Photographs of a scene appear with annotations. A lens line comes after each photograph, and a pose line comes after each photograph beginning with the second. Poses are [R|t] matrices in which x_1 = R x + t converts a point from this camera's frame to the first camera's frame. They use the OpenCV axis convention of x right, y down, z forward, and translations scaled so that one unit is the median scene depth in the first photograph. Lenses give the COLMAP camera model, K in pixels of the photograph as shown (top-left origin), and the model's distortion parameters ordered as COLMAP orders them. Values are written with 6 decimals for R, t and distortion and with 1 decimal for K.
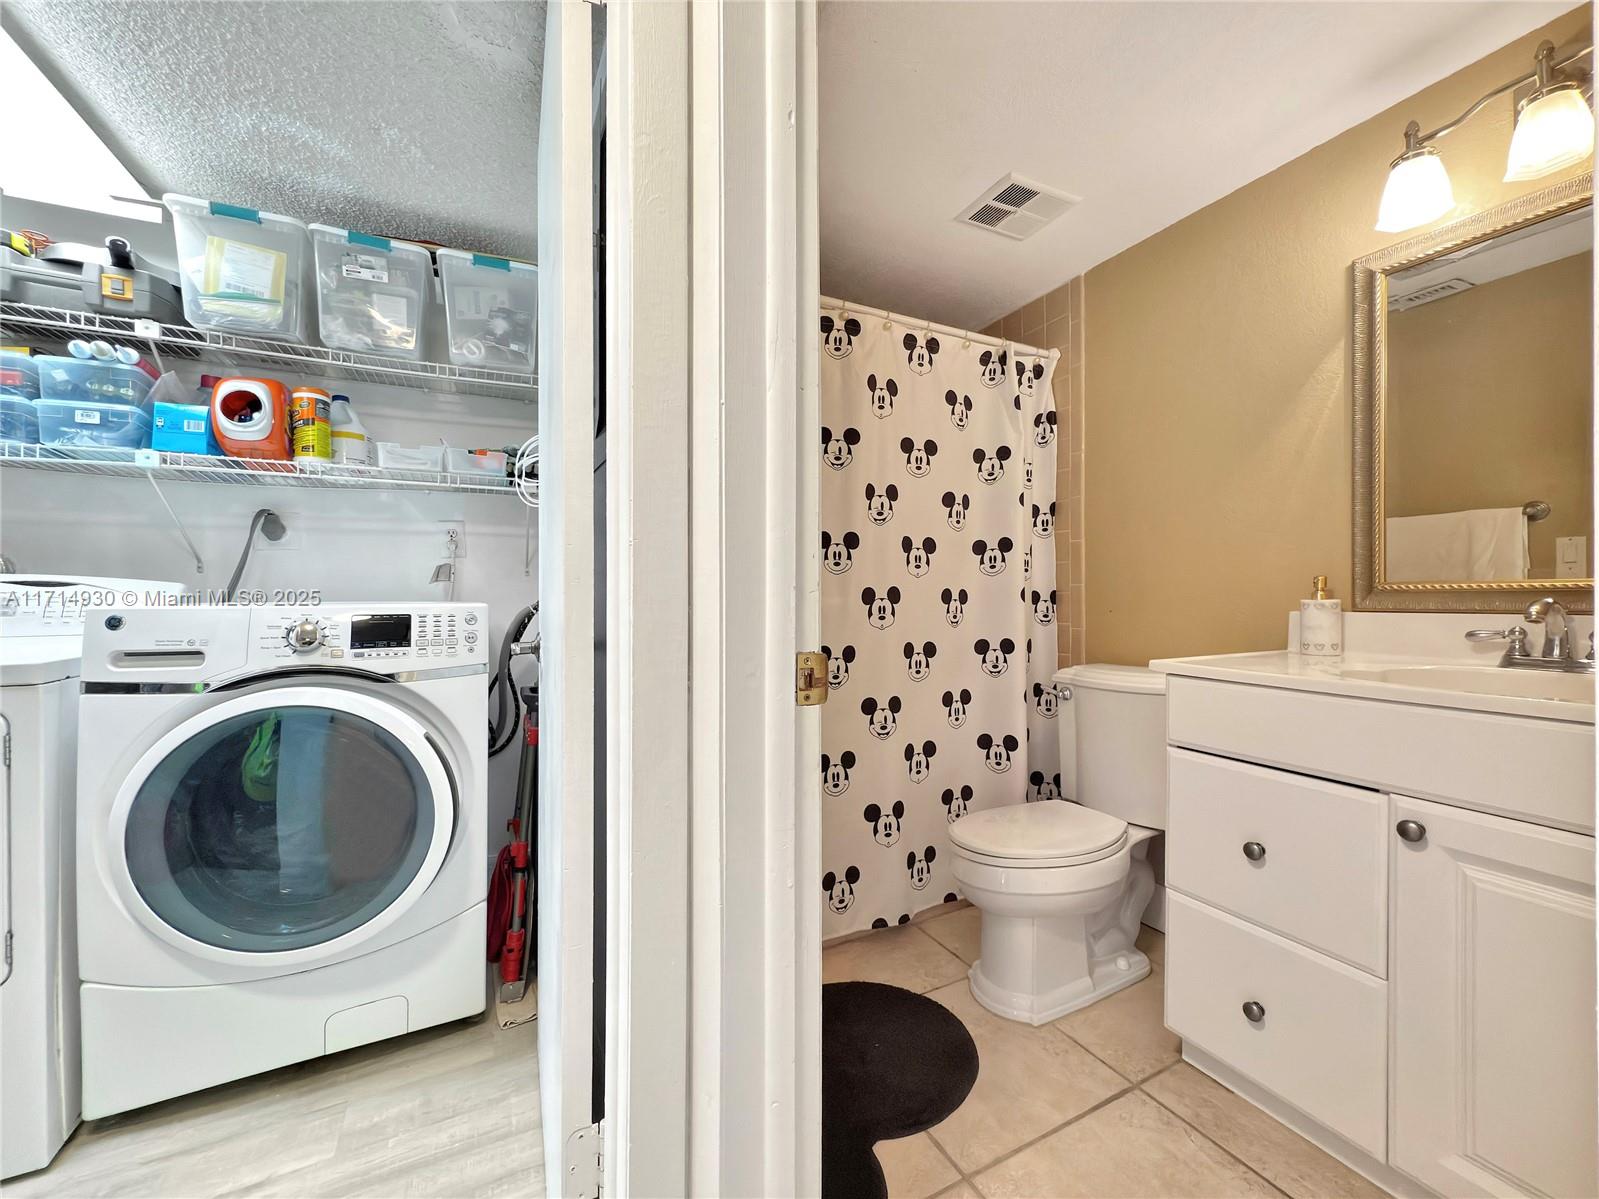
lens RADIAL K [[643.6, 0, 805.1], [0, 643.6, 604.0], [0, 0, 1]] dist [0.000918, 0.000686]
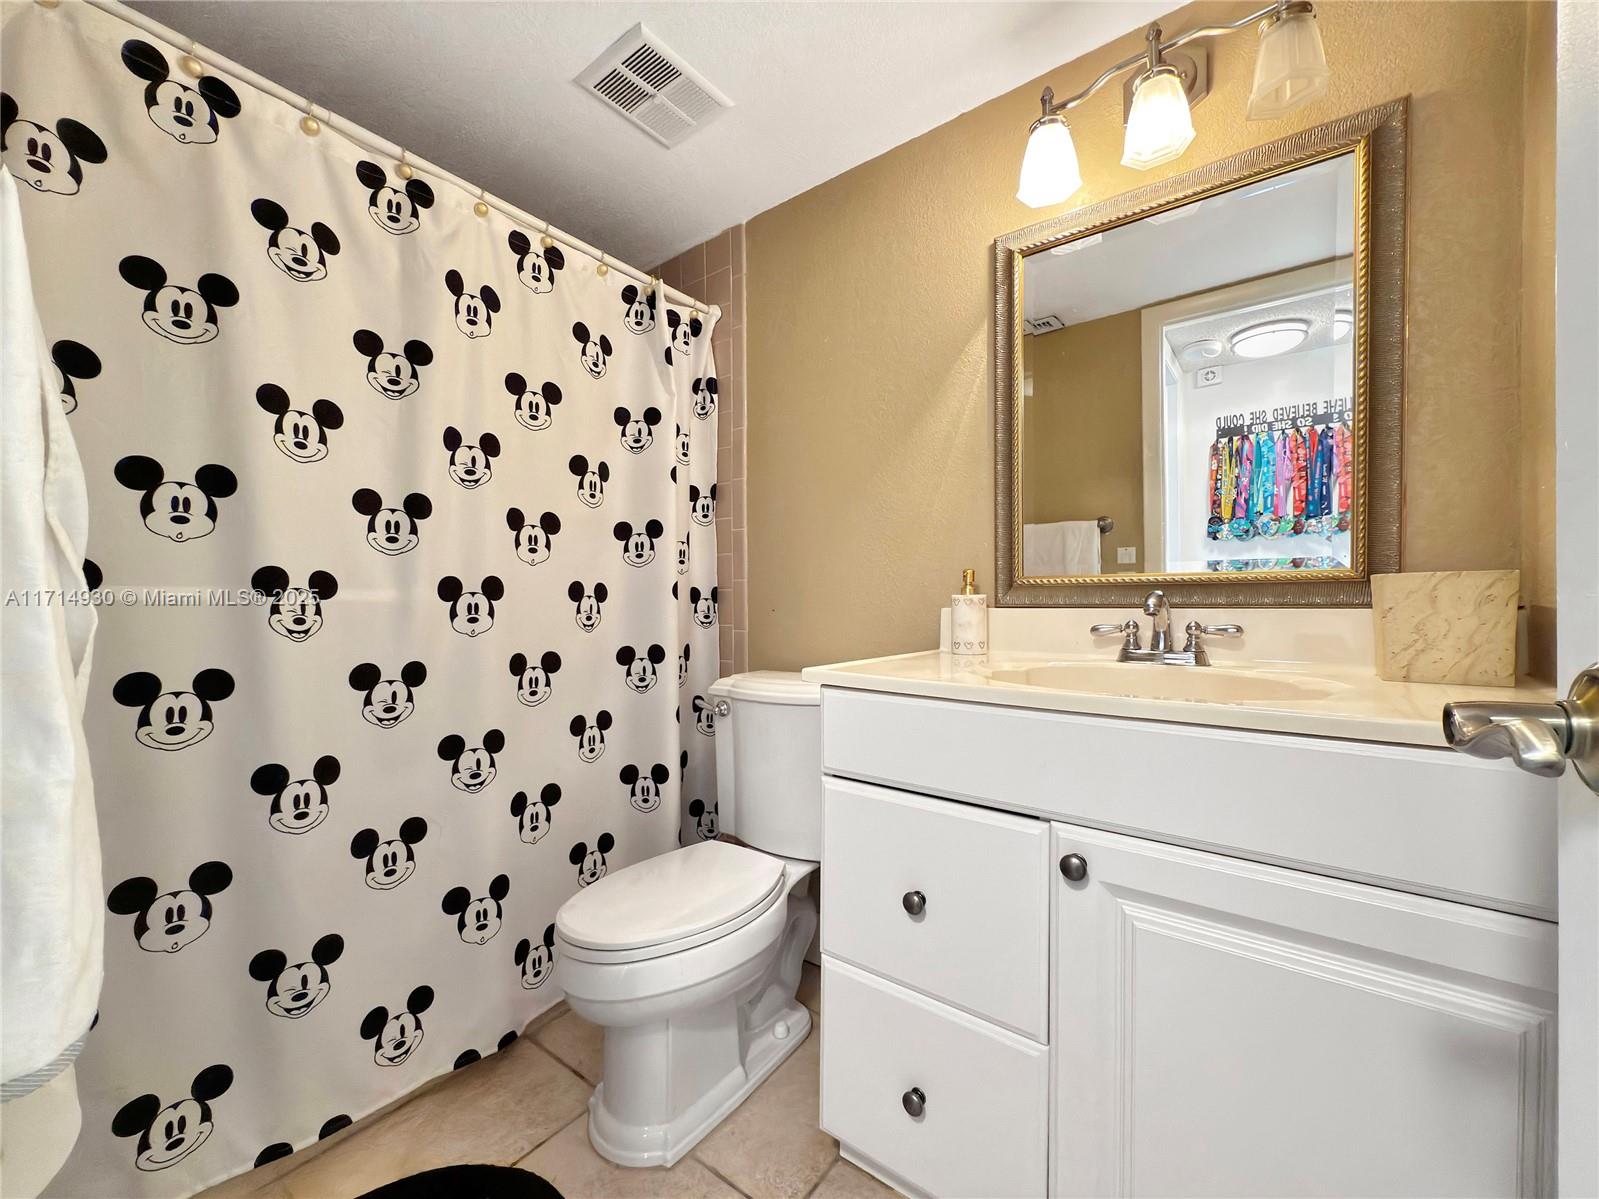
lens RADIAL K [[643.6, 0, 805.1], [0, 643.6, 604.0], [0, 0, 1]] dist [0.000918, 0.000686]
pose [[0.897381, 0.001643, 0.441253, 0.156823], [0.002267, 0.999963, -0.008333, 0.012384], [-0.441250, 0.008478, 0.897344, 0.239618]]
